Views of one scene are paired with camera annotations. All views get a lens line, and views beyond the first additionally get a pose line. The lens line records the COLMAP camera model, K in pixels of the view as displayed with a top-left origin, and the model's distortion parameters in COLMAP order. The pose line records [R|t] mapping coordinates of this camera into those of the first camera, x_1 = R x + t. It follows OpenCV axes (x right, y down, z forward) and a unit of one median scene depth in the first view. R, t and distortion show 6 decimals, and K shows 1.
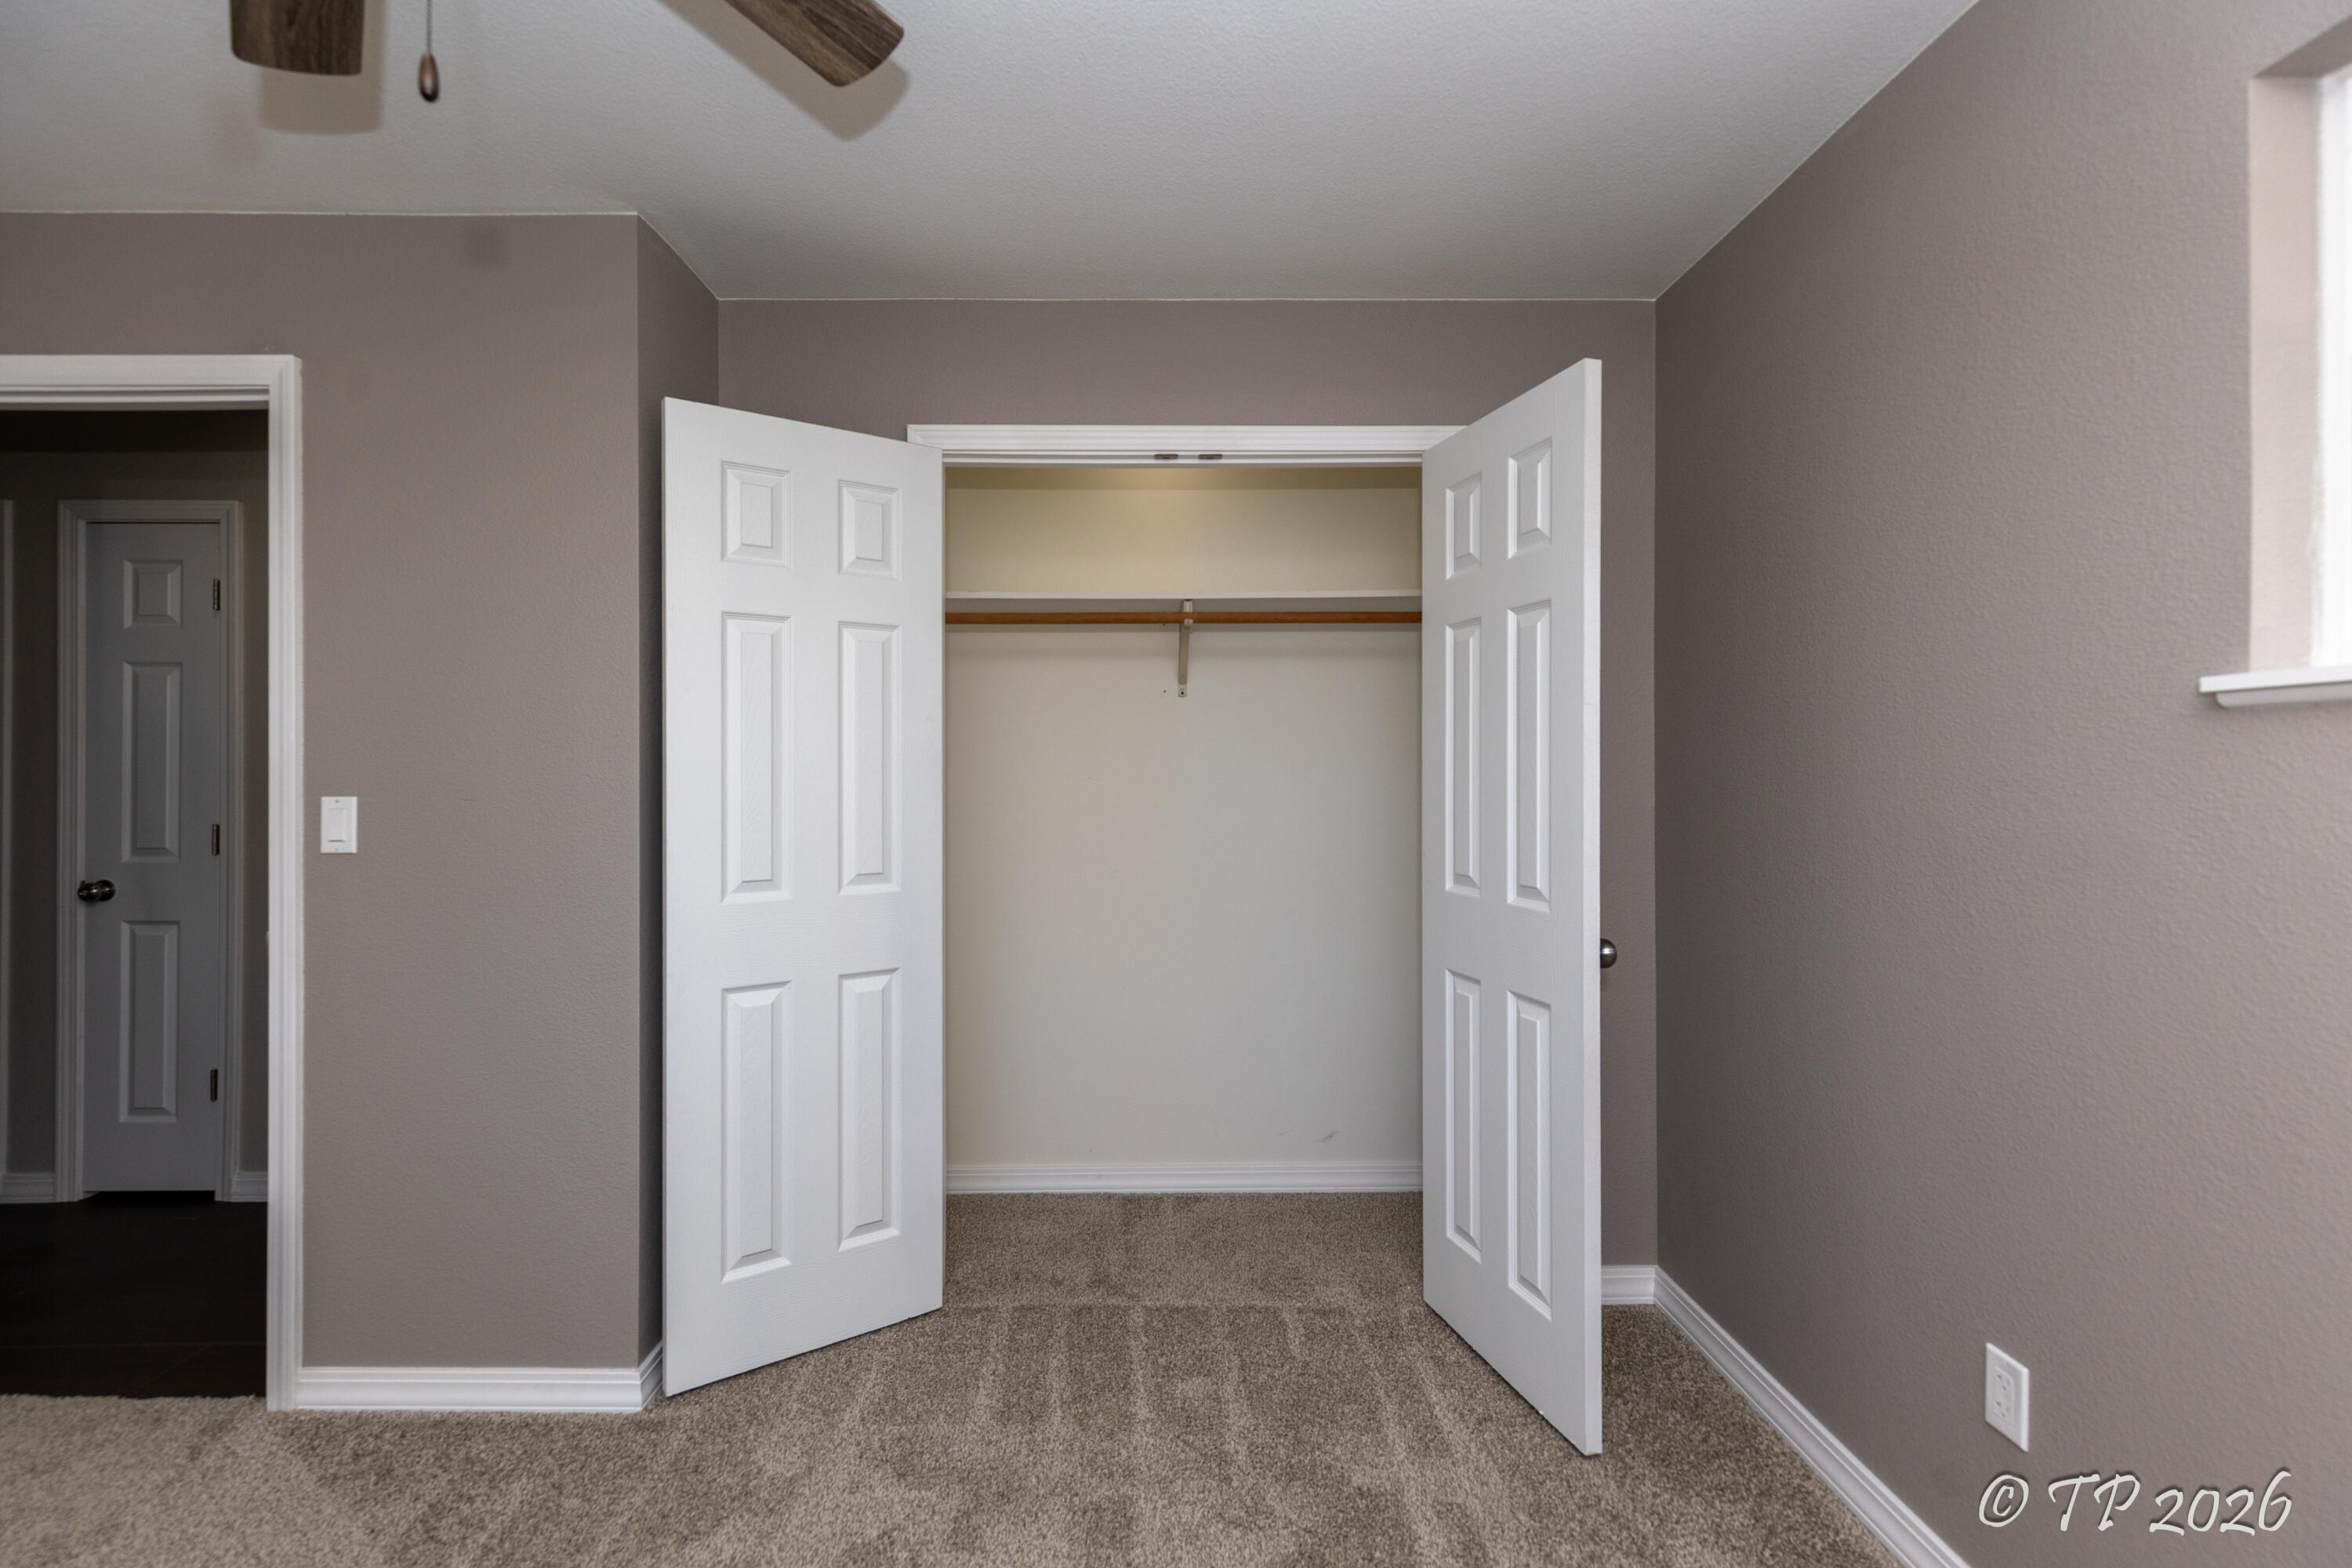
lens RADIAL K [[1075.6, 0, 1153.4], [0, 1075.6, 768.1], [0, 0, 1]] dist [0.010849, -0.000757]
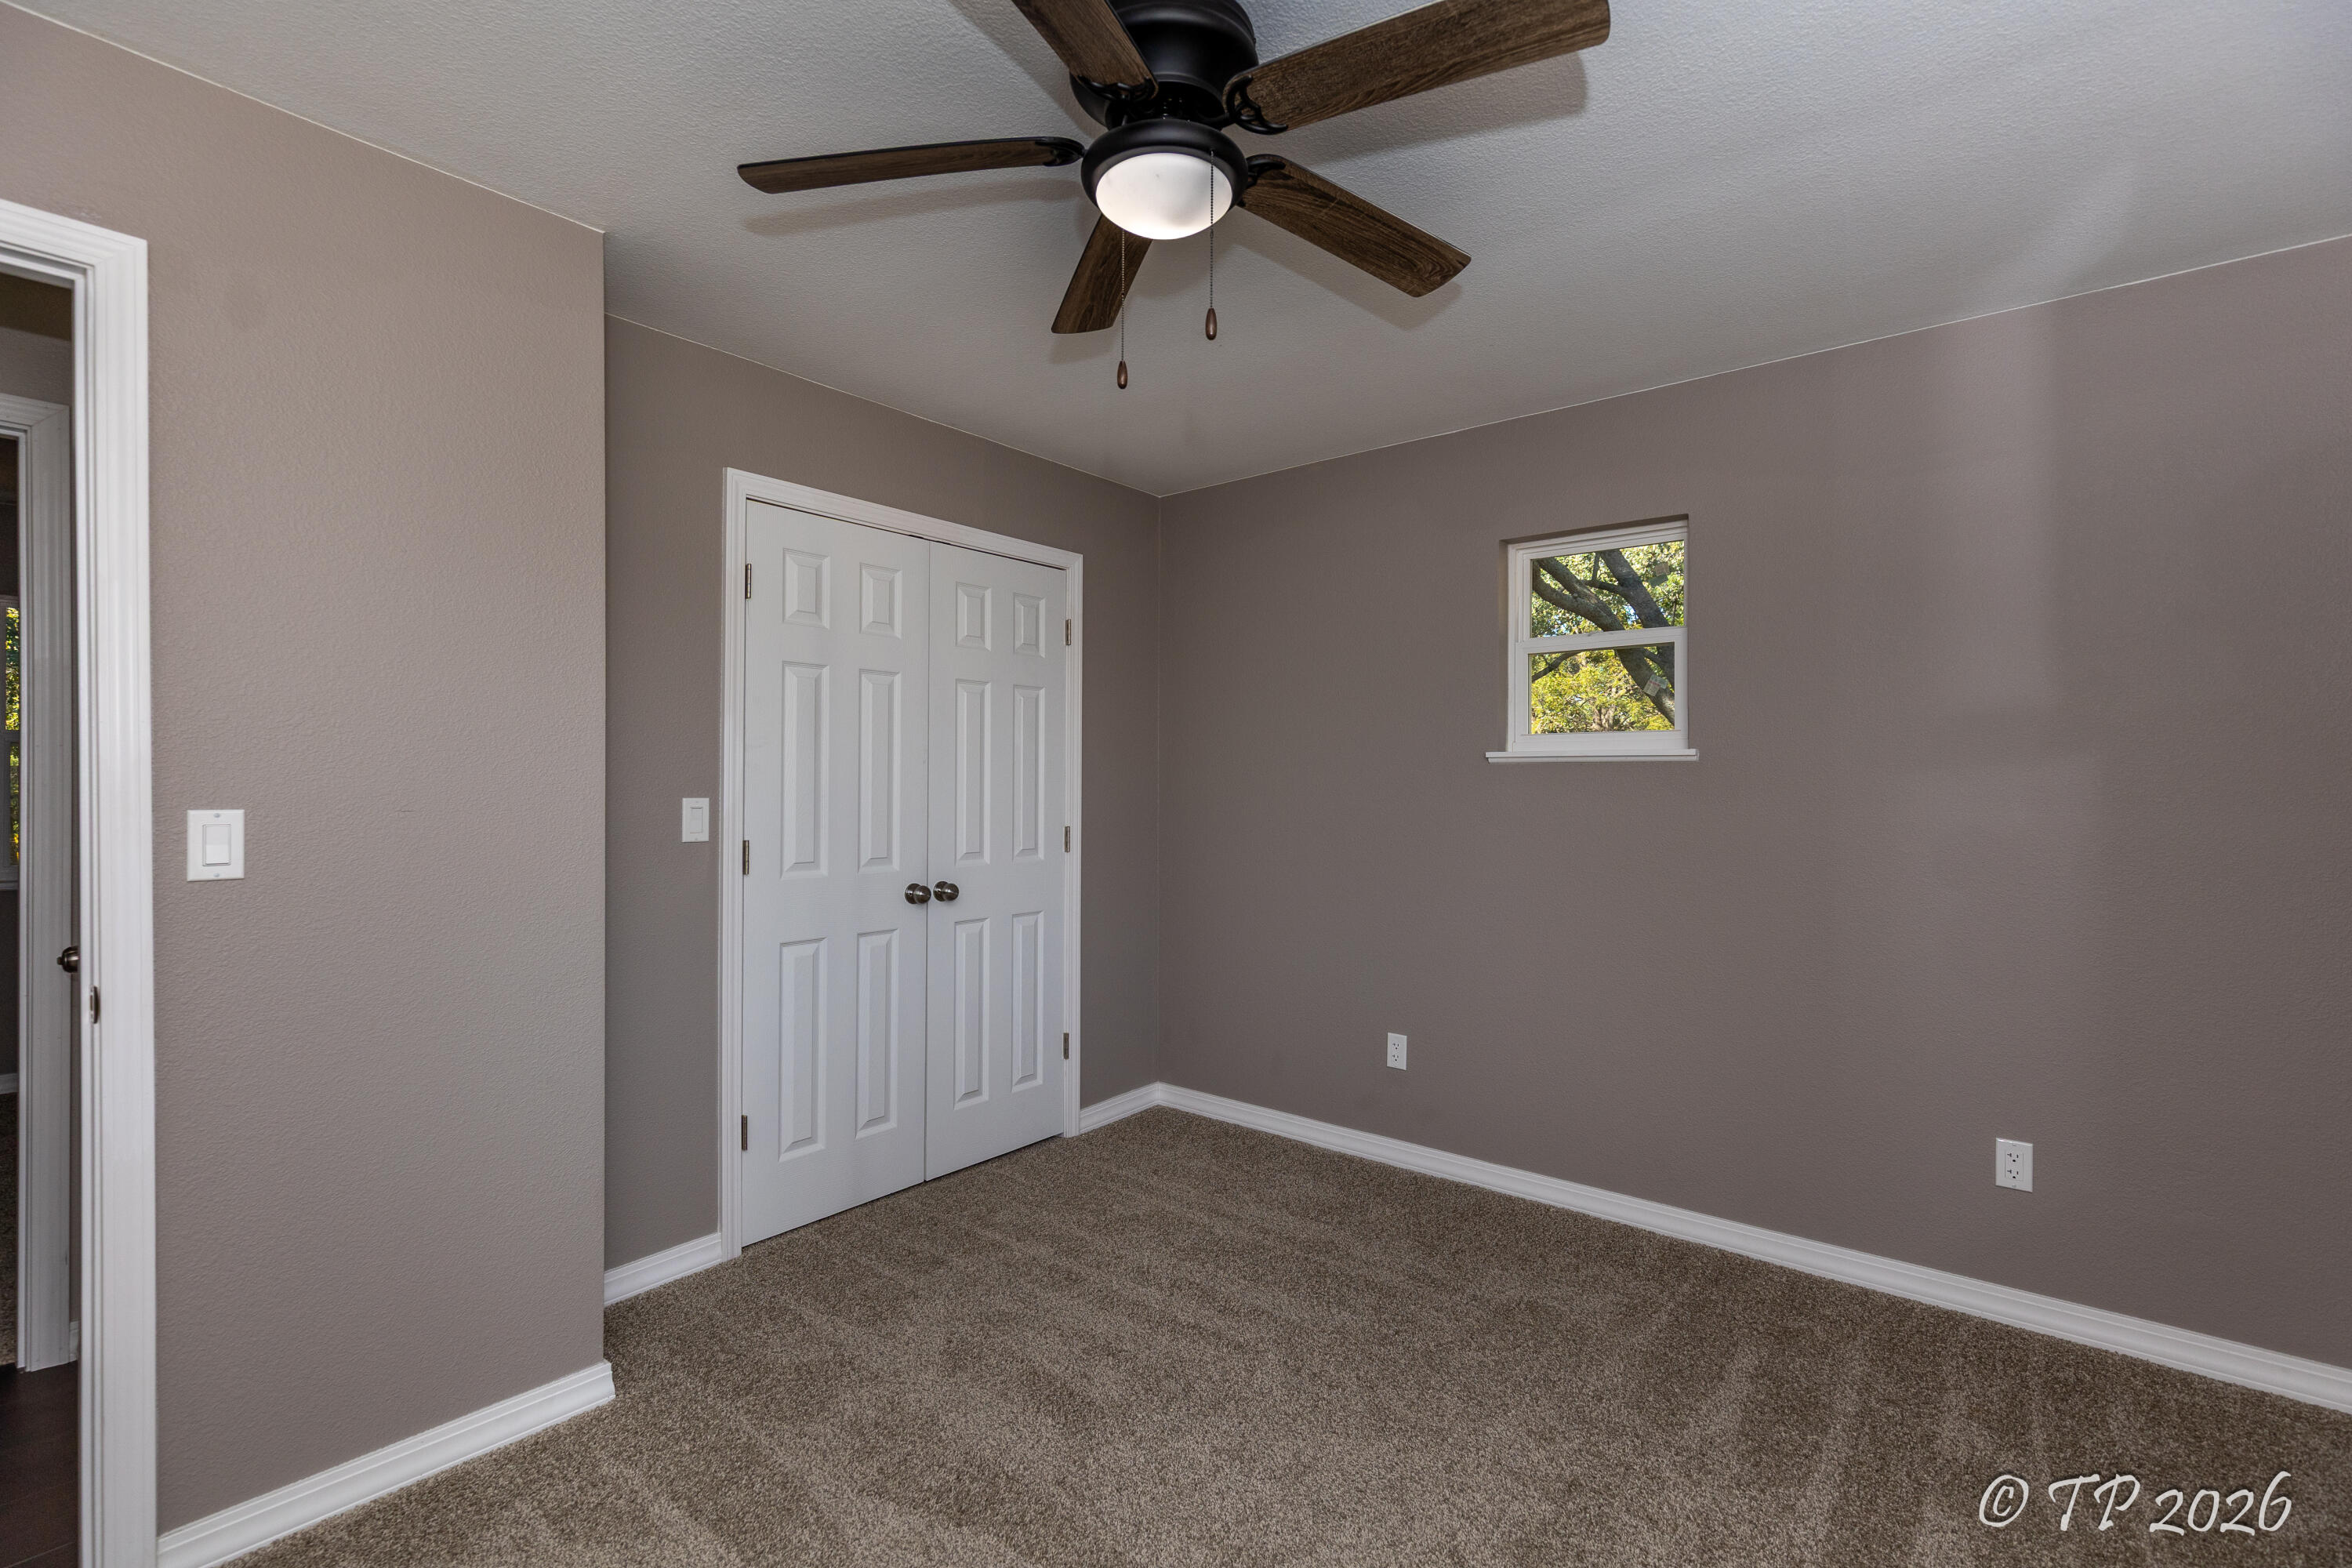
lens RADIAL K [[1075.6, 0, 1153.4], [0, 1075.6, 768.1], [0, 0, 1]] dist [0.010849, -0.000757]
pose [[0.632771, 0.016184, 0.774170, -0.964510], [-0.010450, 0.999869, -0.012362, -0.001391], [-0.774268, -0.000268, 0.632858, -0.051621]]
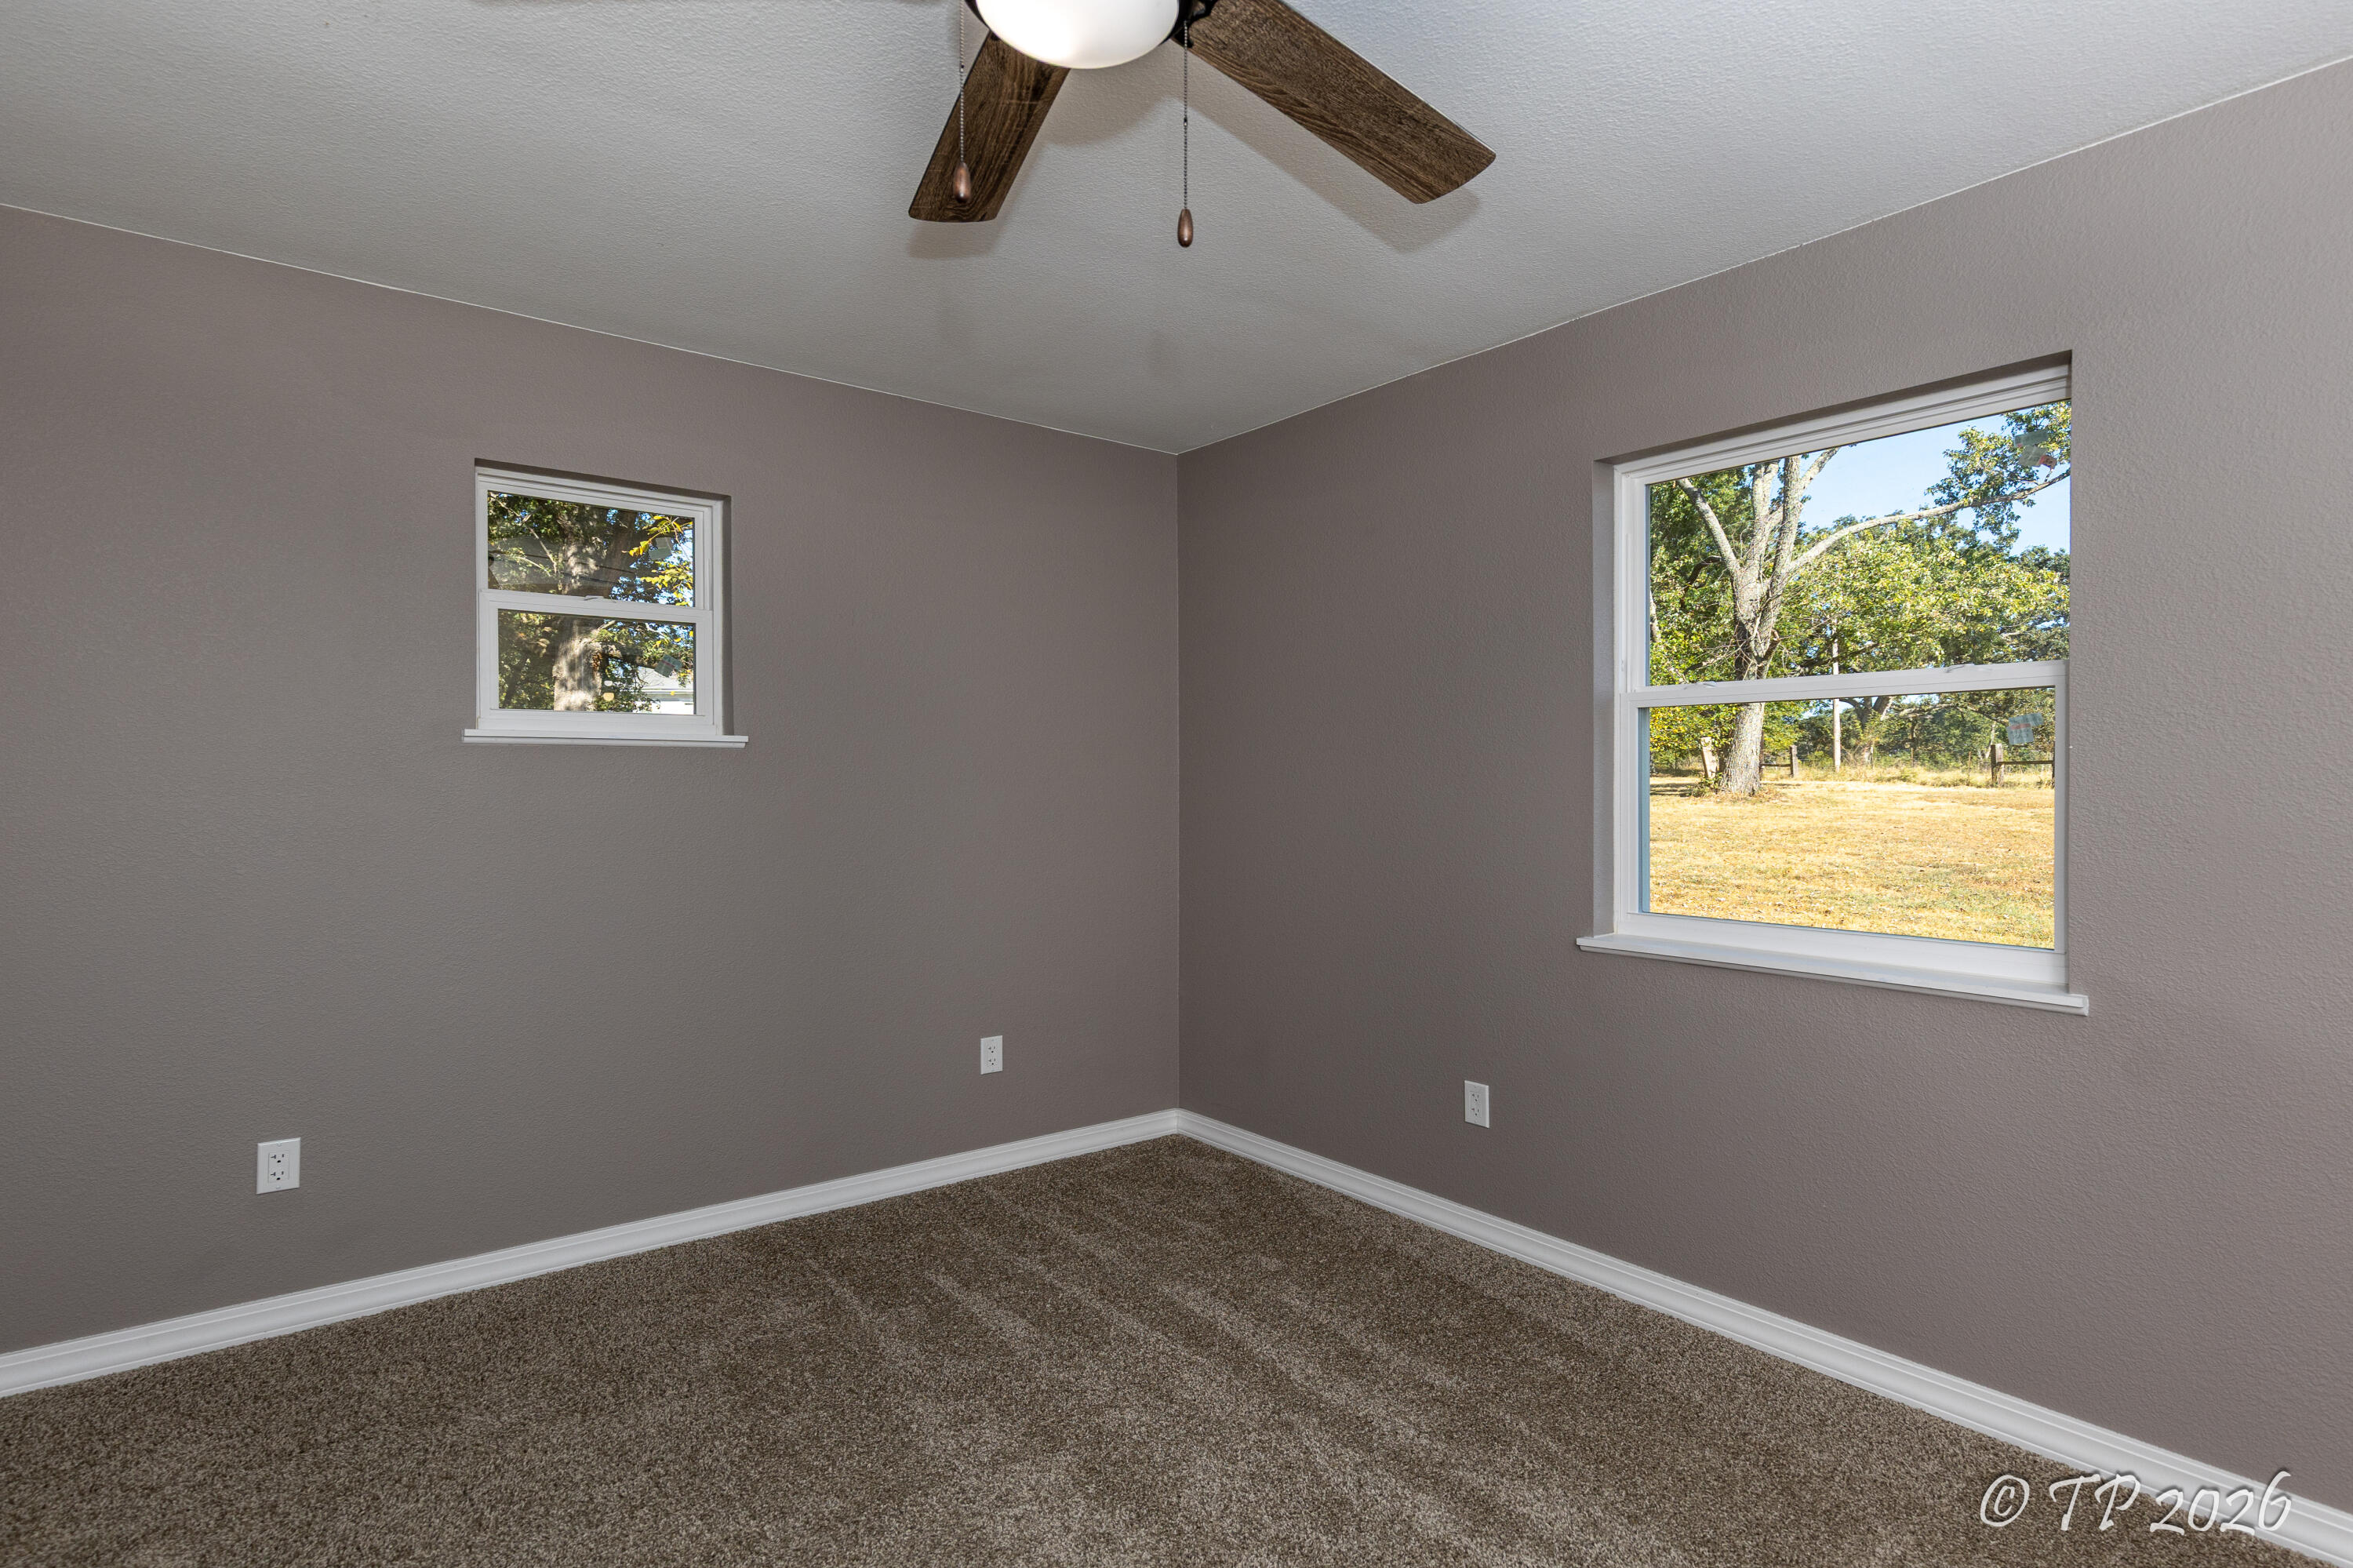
lens RADIAL K [[1076.1, 0, 1153.9], [0, 1076.1, 768.1], [0, 0, 1]] dist [0.010849, -0.000757]
pose [[-0.576789, 0.009604, 0.816836, -0.889984], [-0.007118, 0.999834, -0.016782, 0.009299], [-0.816862, -0.015494, -0.576625, 0.610613]]
